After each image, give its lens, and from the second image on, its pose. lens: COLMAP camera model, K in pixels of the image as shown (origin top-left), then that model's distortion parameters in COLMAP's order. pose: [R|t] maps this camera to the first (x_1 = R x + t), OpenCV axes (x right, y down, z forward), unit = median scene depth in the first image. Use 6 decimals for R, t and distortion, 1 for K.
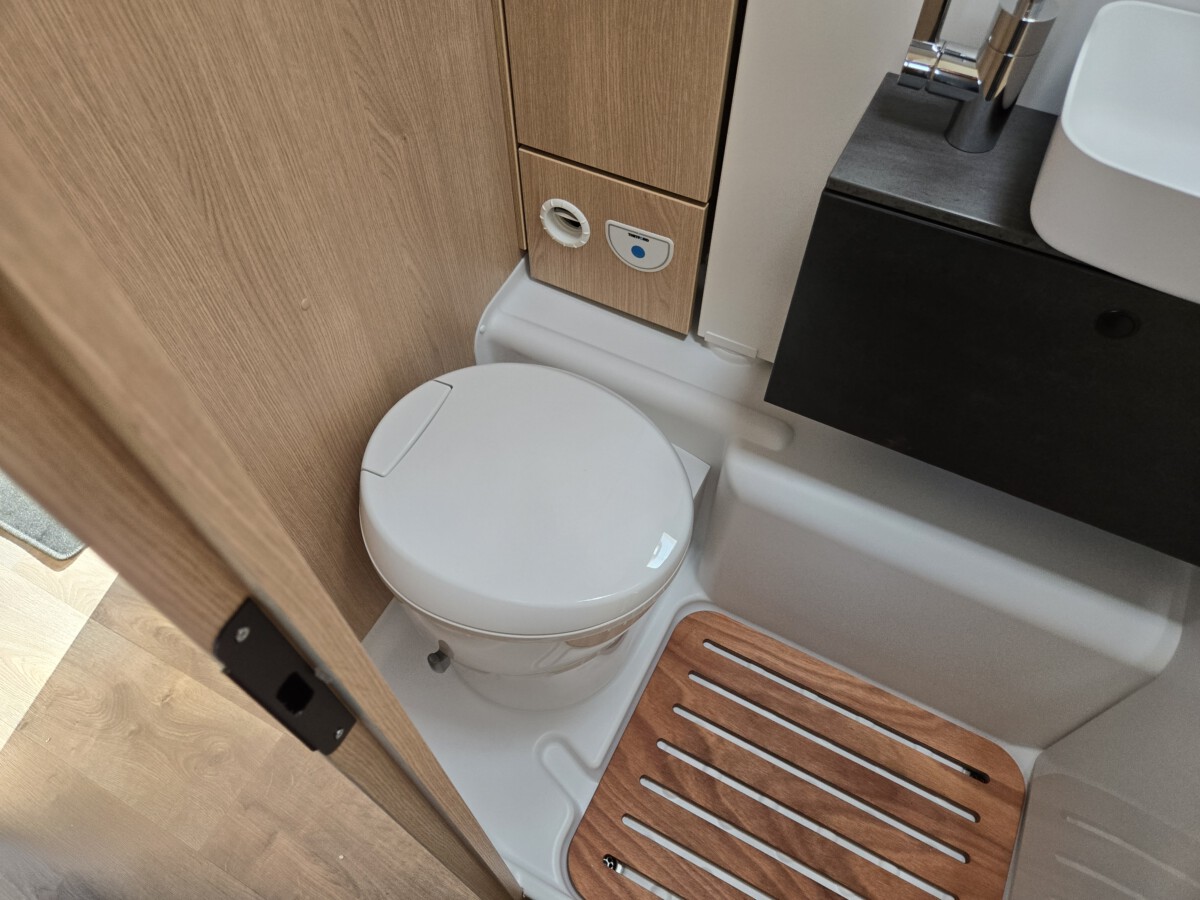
lens RADIAL K [[811.4, 0, 600.0], [0, 811.4, 450.0], [0, 0, 1]] dist [0.084473, -0.068740]
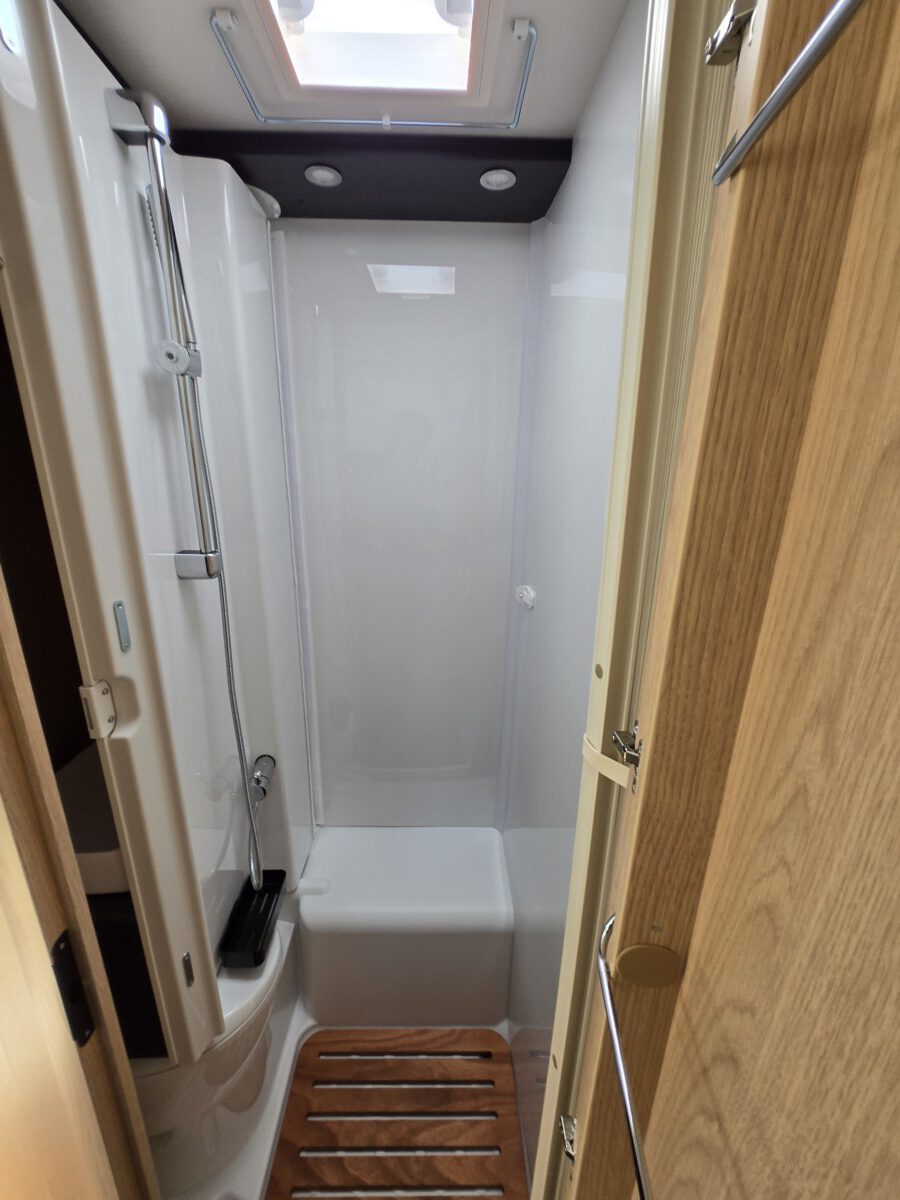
lens RADIAL K [[469.5, 0, 440.1], [0, 469.5, 602.3], [0, 0, 1]] dist [-0.001292, -0.000738]
pose [[0.883746, -0.120438, 0.452203, 0.035835], [0.377878, 0.753671, -0.537762, 0.177647], [-0.276045, 0.646122, 0.711565, -0.333229]]
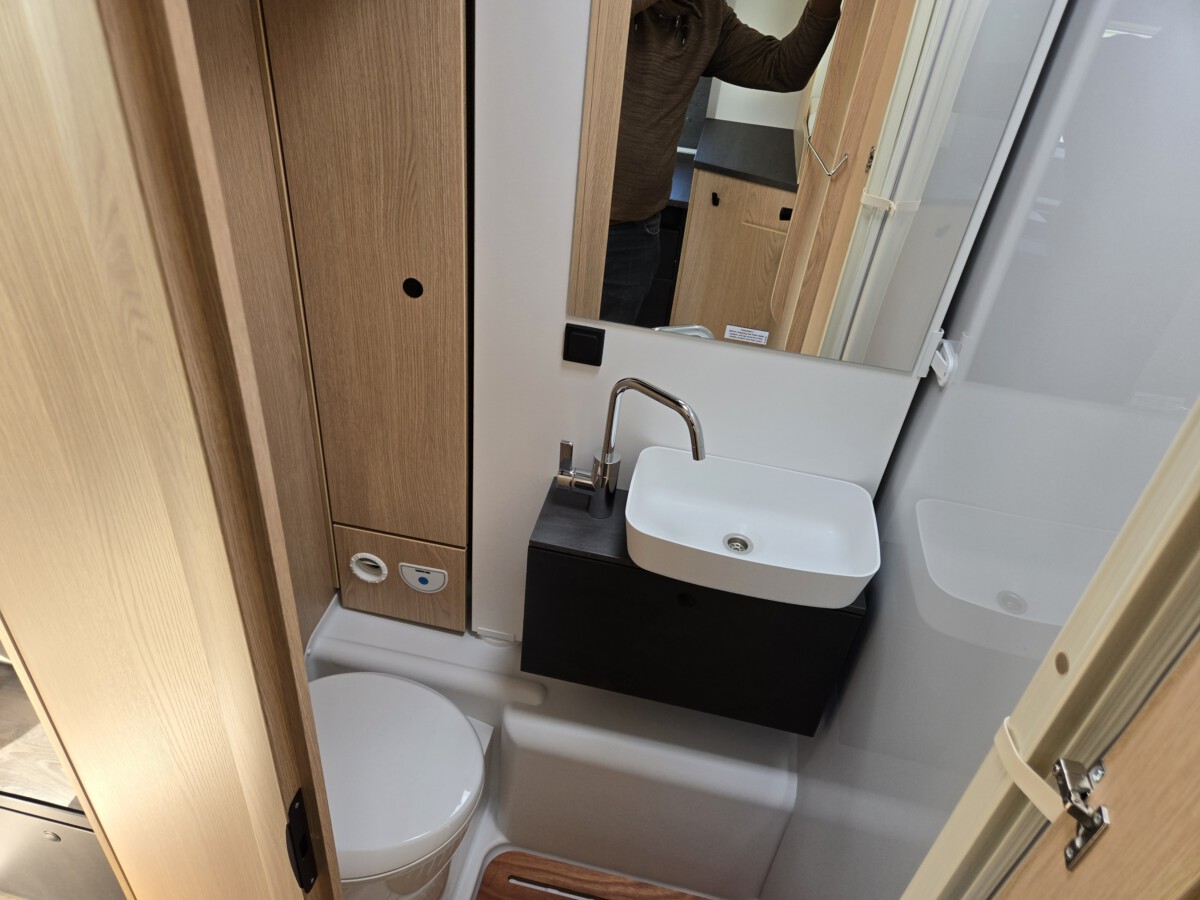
lens RADIAL K [[800.5, 0, 584.0], [0, 800.5, 451.4], [0, 0, 1]] dist [0.074494, -0.055161]
pose [[0.958877, -0.092727, 0.268246, -0.041922], [0.176674, 0.934694, -0.308437, 0.035014], [-0.222128, 0.343145, 0.912639, -0.452470]]
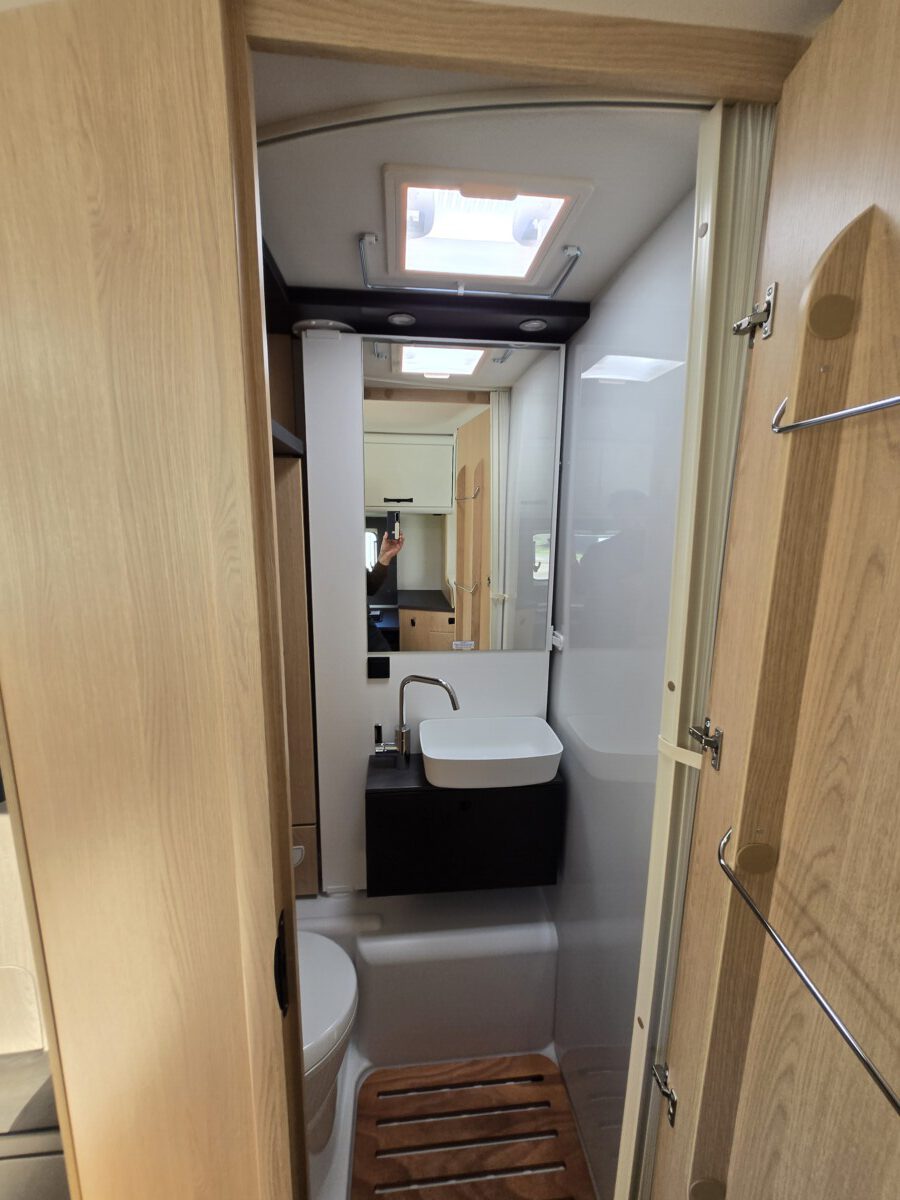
lens RADIAL K [[471.0, 0, 439.8], [0, 471.0, 600.7], [0, 0, 1]] dist [-0.001645, -0.000533]
pose [[0.843674, -0.087864, 0.529618, -0.209972], [0.439236, 0.680203, -0.586852, 0.199376], [-0.308685, 0.727739, 0.612462, -0.387374]]
